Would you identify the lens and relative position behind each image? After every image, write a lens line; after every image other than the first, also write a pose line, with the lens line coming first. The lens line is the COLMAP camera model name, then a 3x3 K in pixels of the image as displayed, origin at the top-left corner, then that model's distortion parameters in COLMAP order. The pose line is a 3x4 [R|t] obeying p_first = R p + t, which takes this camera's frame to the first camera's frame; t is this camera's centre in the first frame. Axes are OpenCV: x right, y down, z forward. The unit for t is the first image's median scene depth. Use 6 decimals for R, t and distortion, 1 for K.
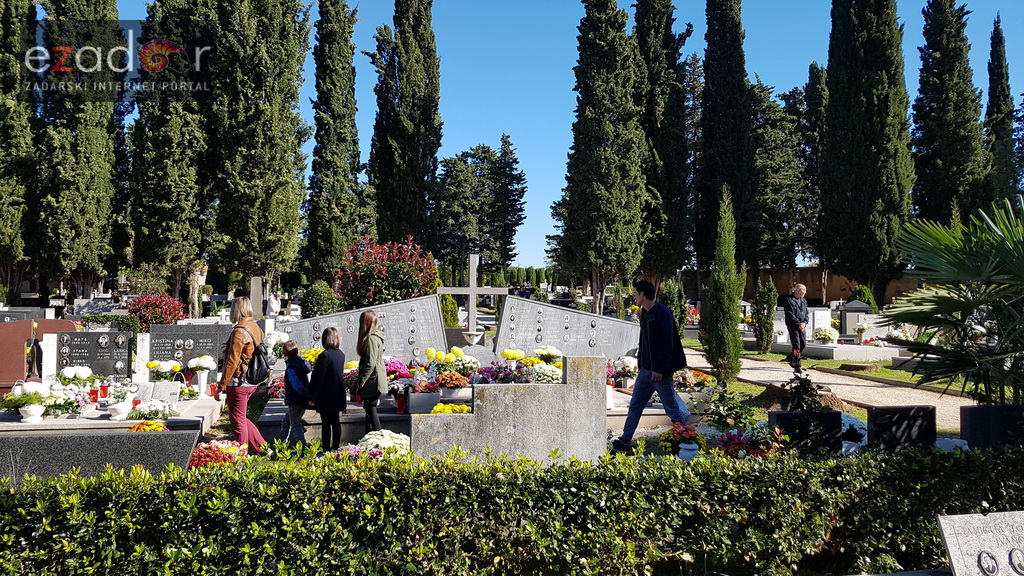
lens RADIAL K [[790.2, 0, 511.7], [0, 790.2, 280.9], [0, 0, 1]] dist [-0.046004, -0.022615]
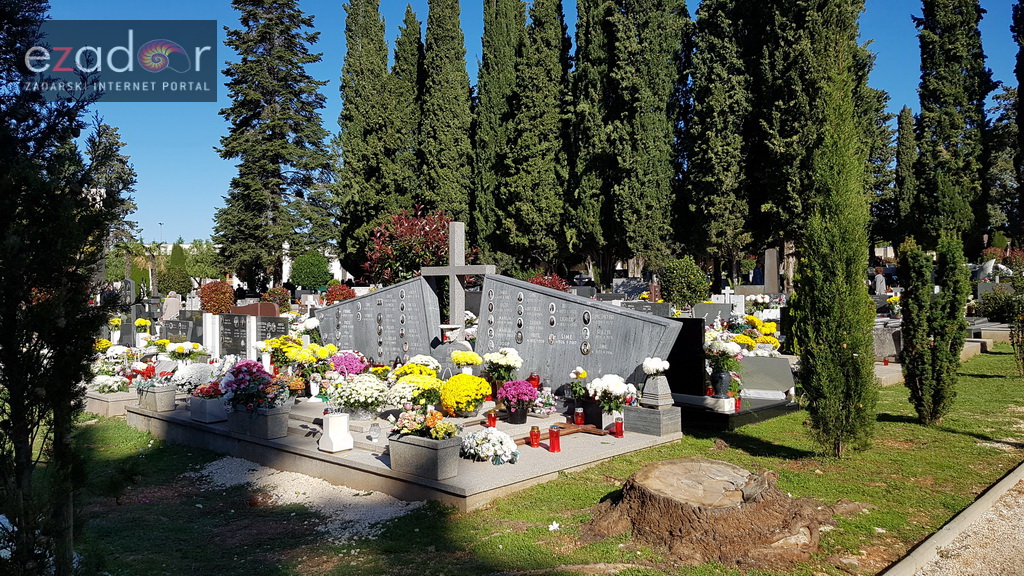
lens RADIAL K [[790.2, 0, 511.9], [0, 790.2, 298.4], [0, 0, 1]] dist [-0.046004, -0.022615]
pose [[0.449880, 0.003545, -0.893082, 0.312345], [0.049849, 0.998334, 0.029073, 0.009598], [0.891697, -0.057598, 0.448954, 0.340385]]
